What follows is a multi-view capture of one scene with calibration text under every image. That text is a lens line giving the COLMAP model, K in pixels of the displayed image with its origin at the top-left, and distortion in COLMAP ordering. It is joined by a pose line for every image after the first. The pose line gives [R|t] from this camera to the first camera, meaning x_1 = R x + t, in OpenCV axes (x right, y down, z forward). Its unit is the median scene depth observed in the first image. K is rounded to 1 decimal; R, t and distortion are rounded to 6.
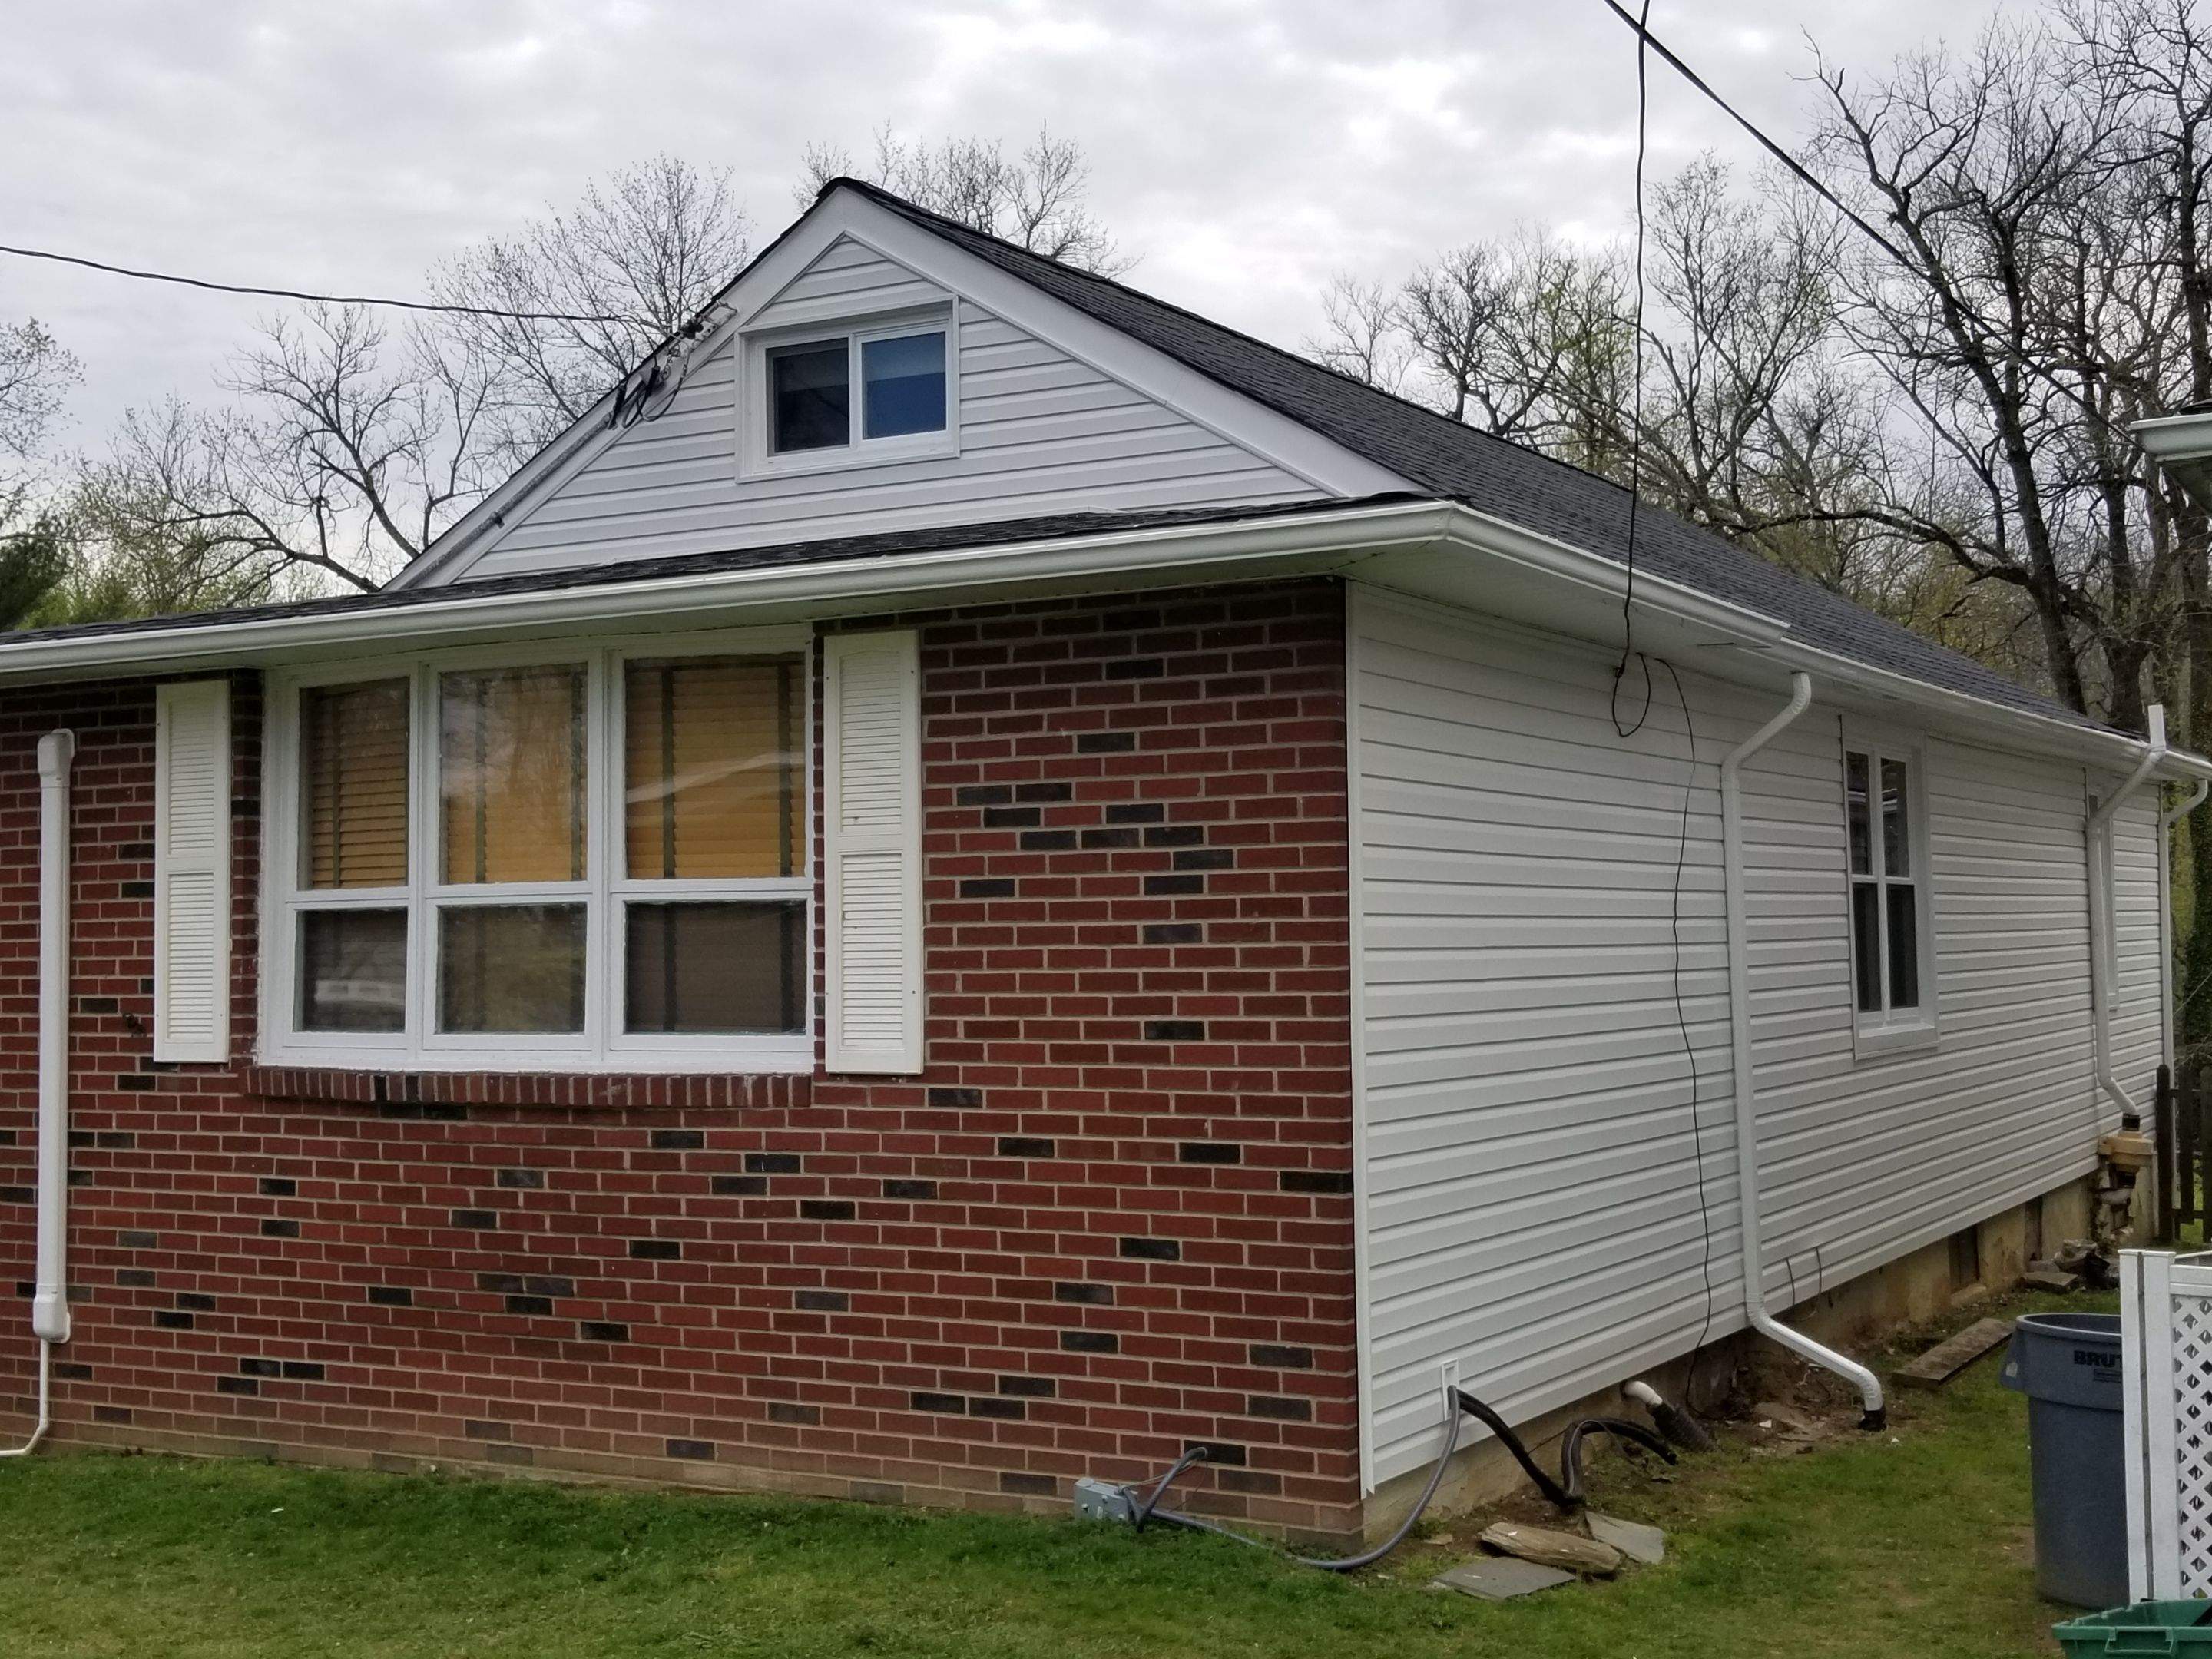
lens RADIAL K [[2821.7, 0, 1073.1], [0, 2821.7, 796.9], [0, 0, 1]] dist [0.044579, 0.000000]
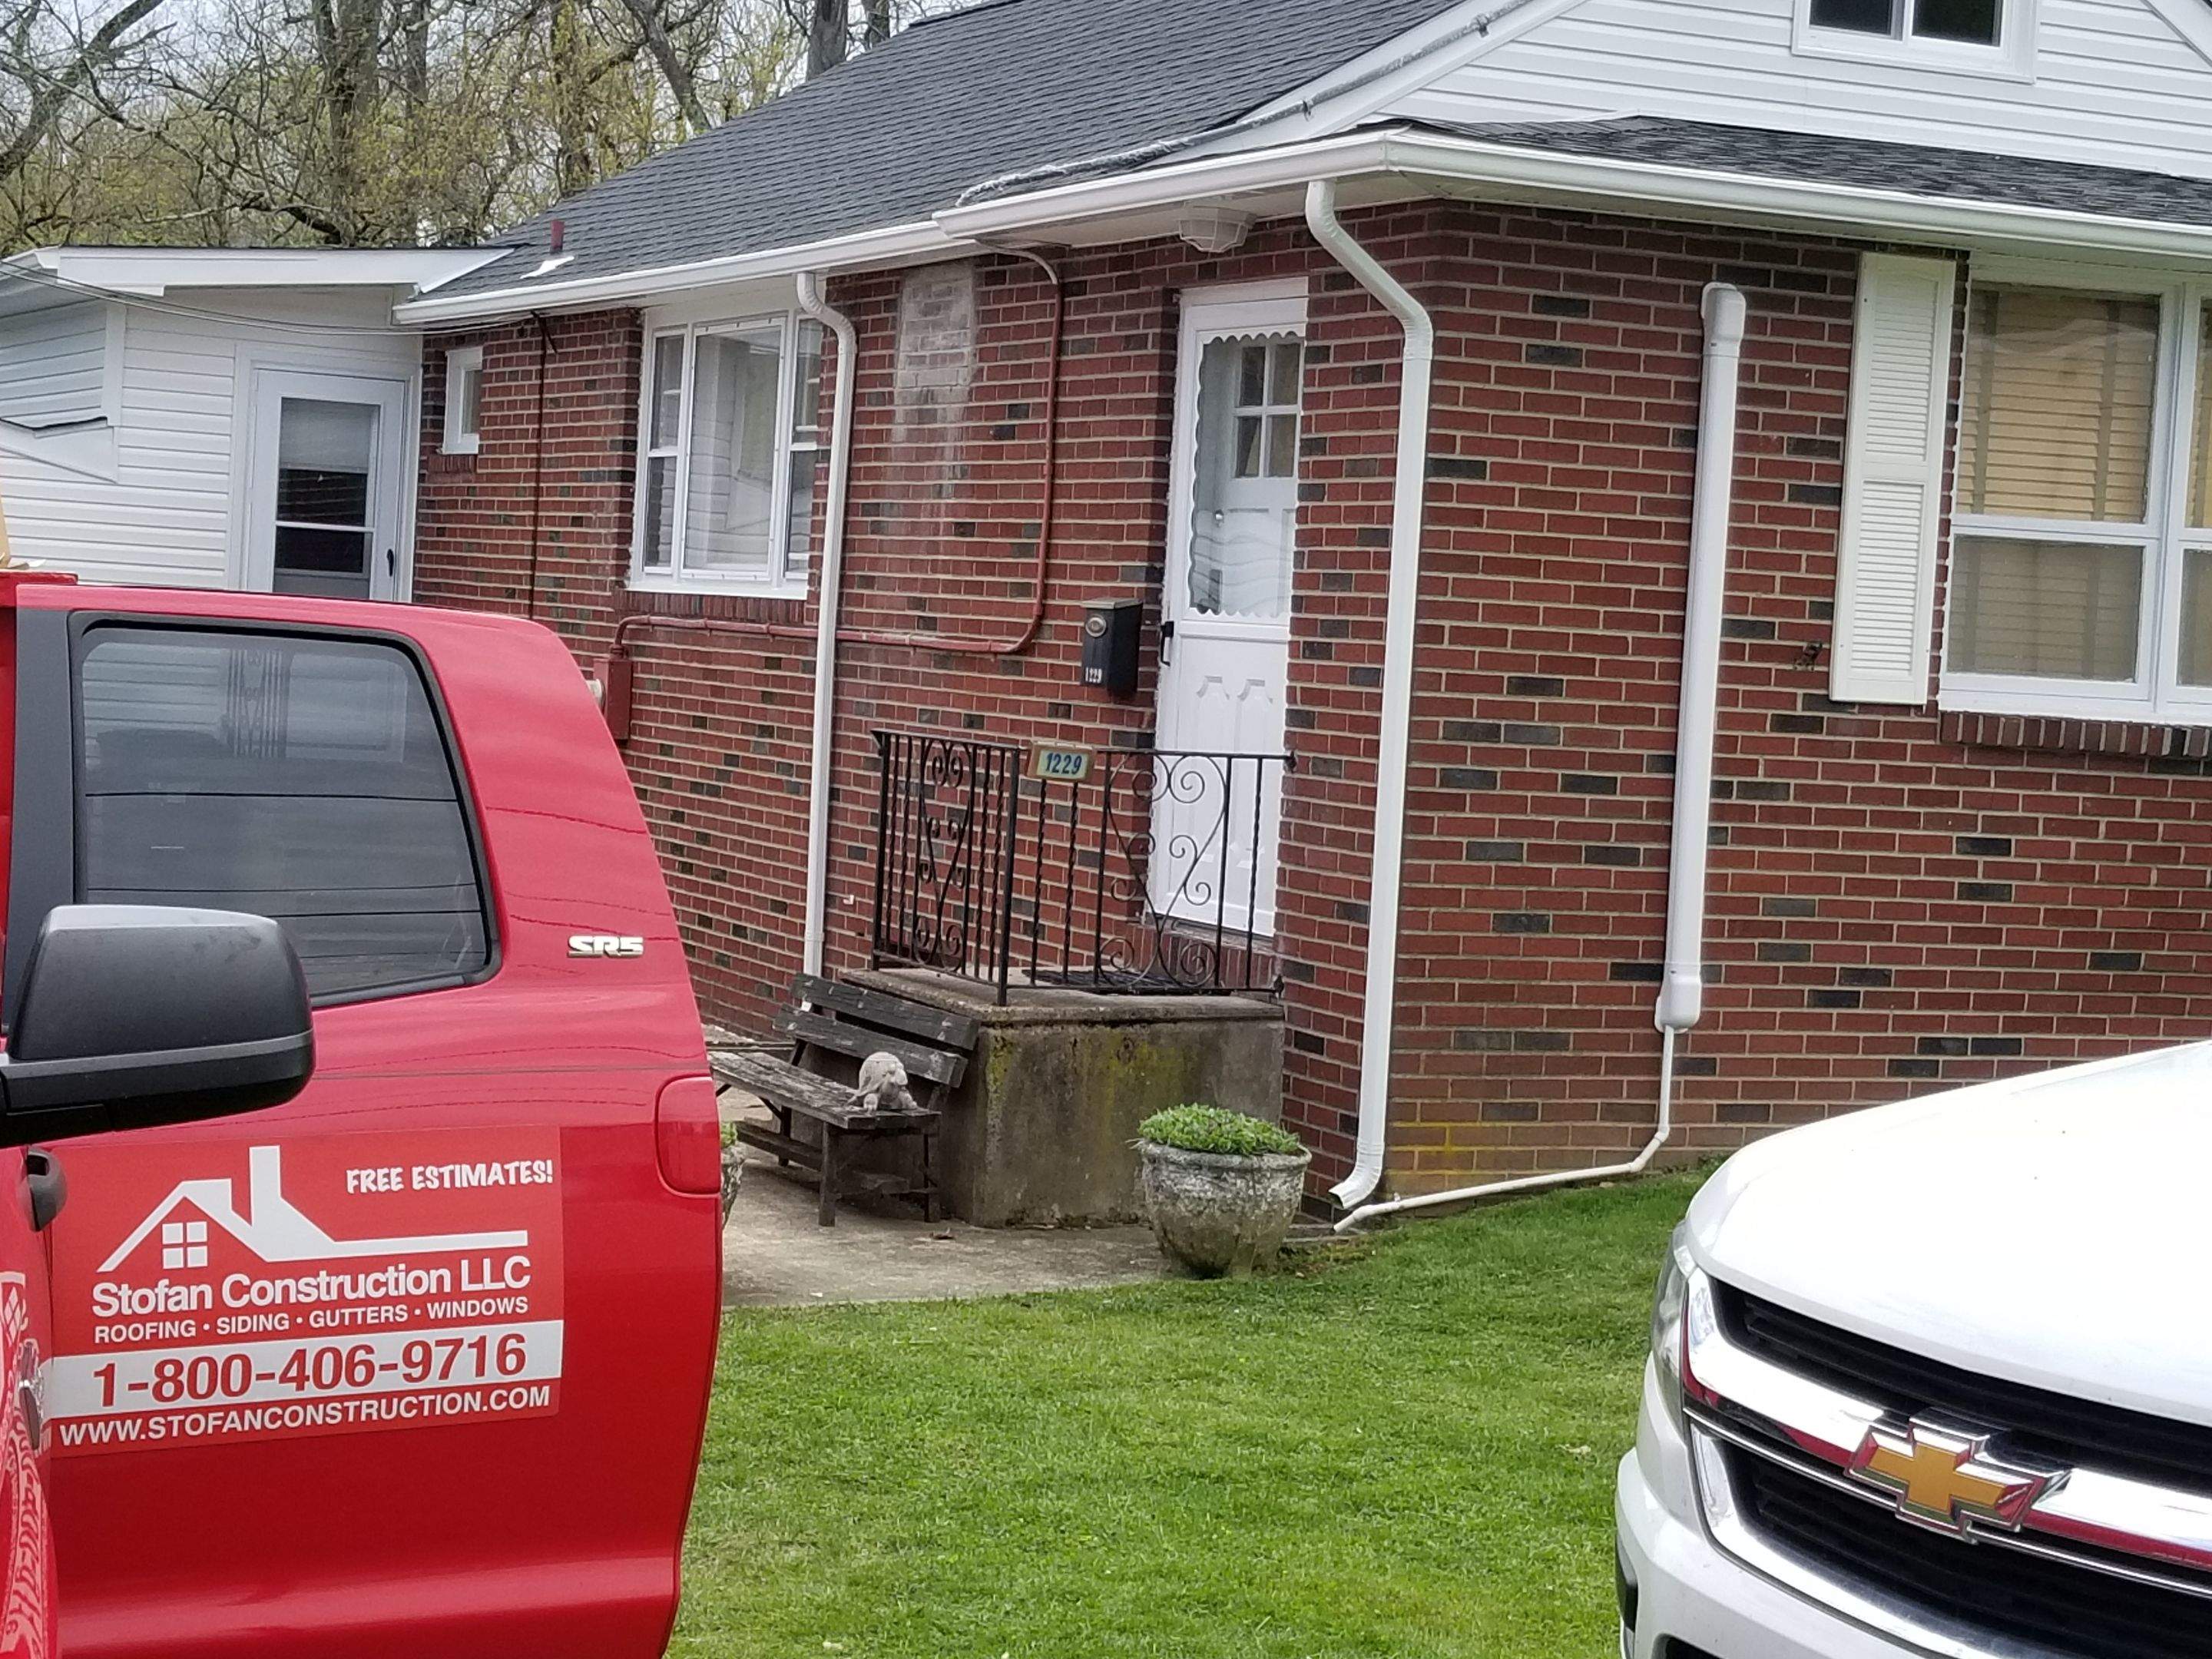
lens RADIAL K [[3989.1, 0, 1118.2], [0, 3989.1, 807.2], [0, 0, 1]] dist [0.126134, 0.000000]
pose [[0.578426, 0.008824, 0.815687, -1.420711], [-0.108590, 0.991875, 0.066275, 0.068708], [-0.808475, -0.126911, 0.574684, 0.478173]]
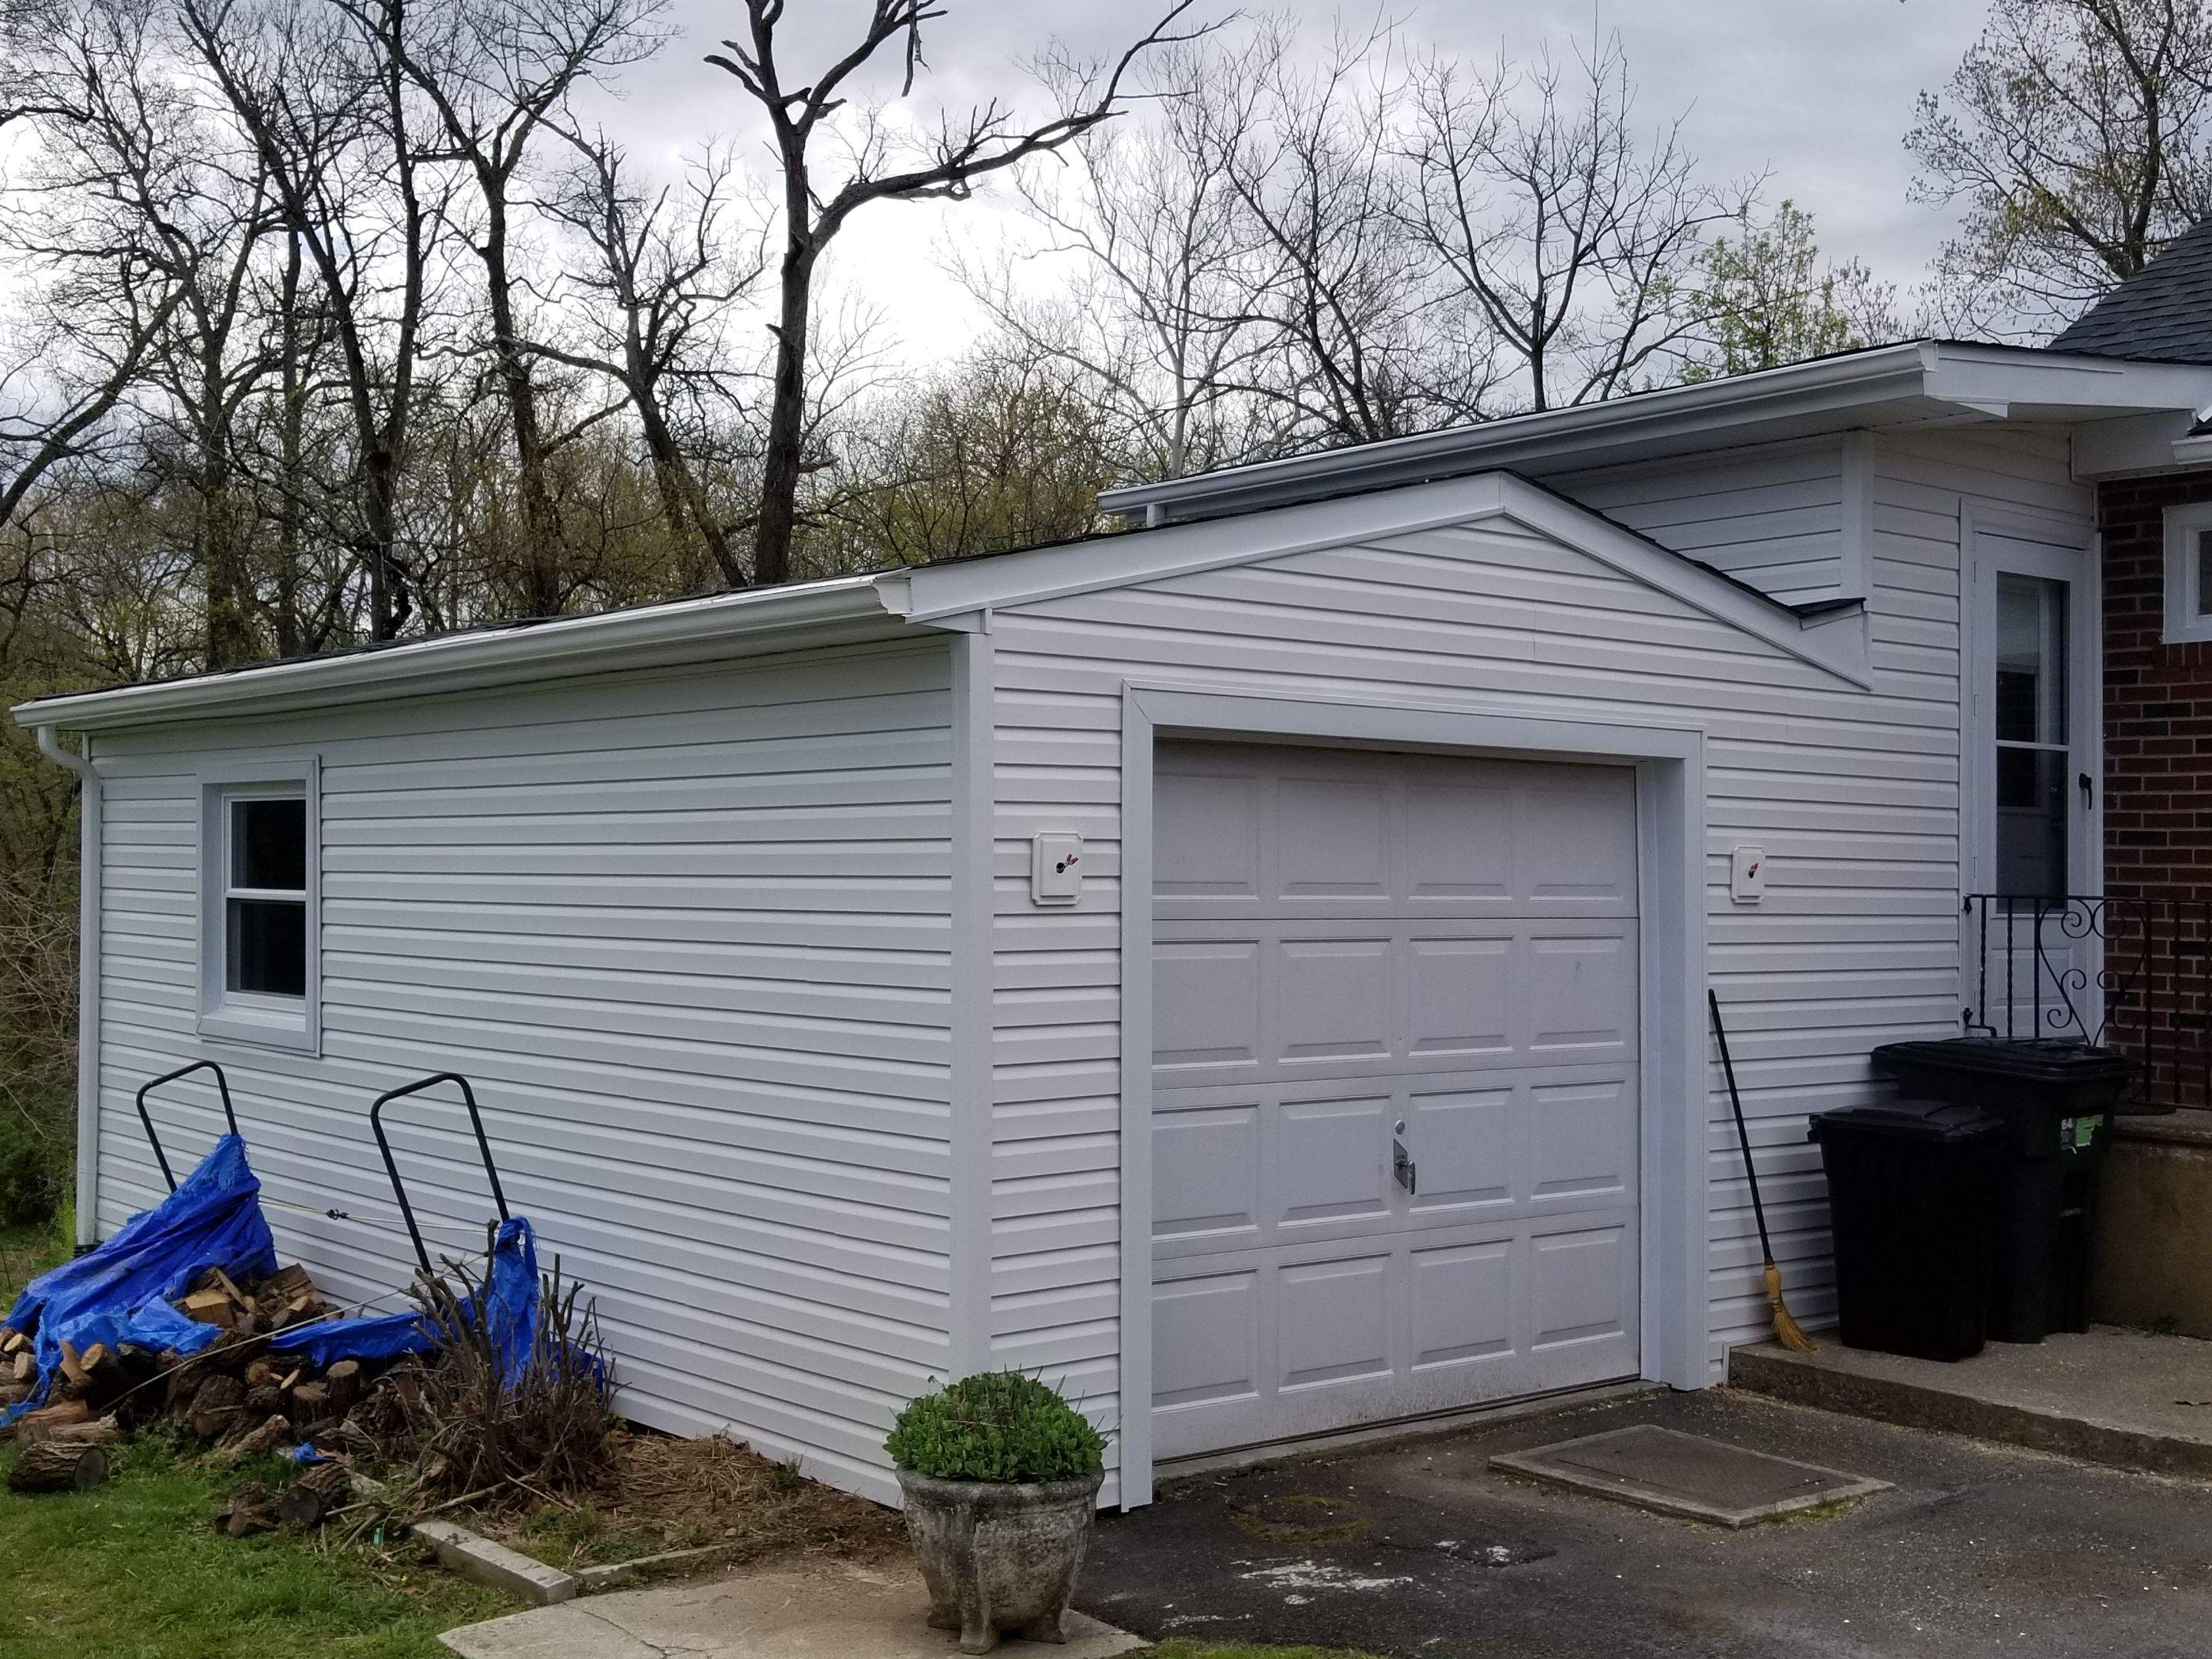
lens RADIAL K [[2549.7, 0, 1089.6], [0, 2549.7, 818.8], [0, 0, 1]] dist [0.045329, 0.000000]
pose [[0.391193, 0.038235, 0.919514, -1.006679], [-0.070014, 0.997477, -0.011690, 0.173419], [-0.917641, -0.059806, 0.392884, 1.987656]]
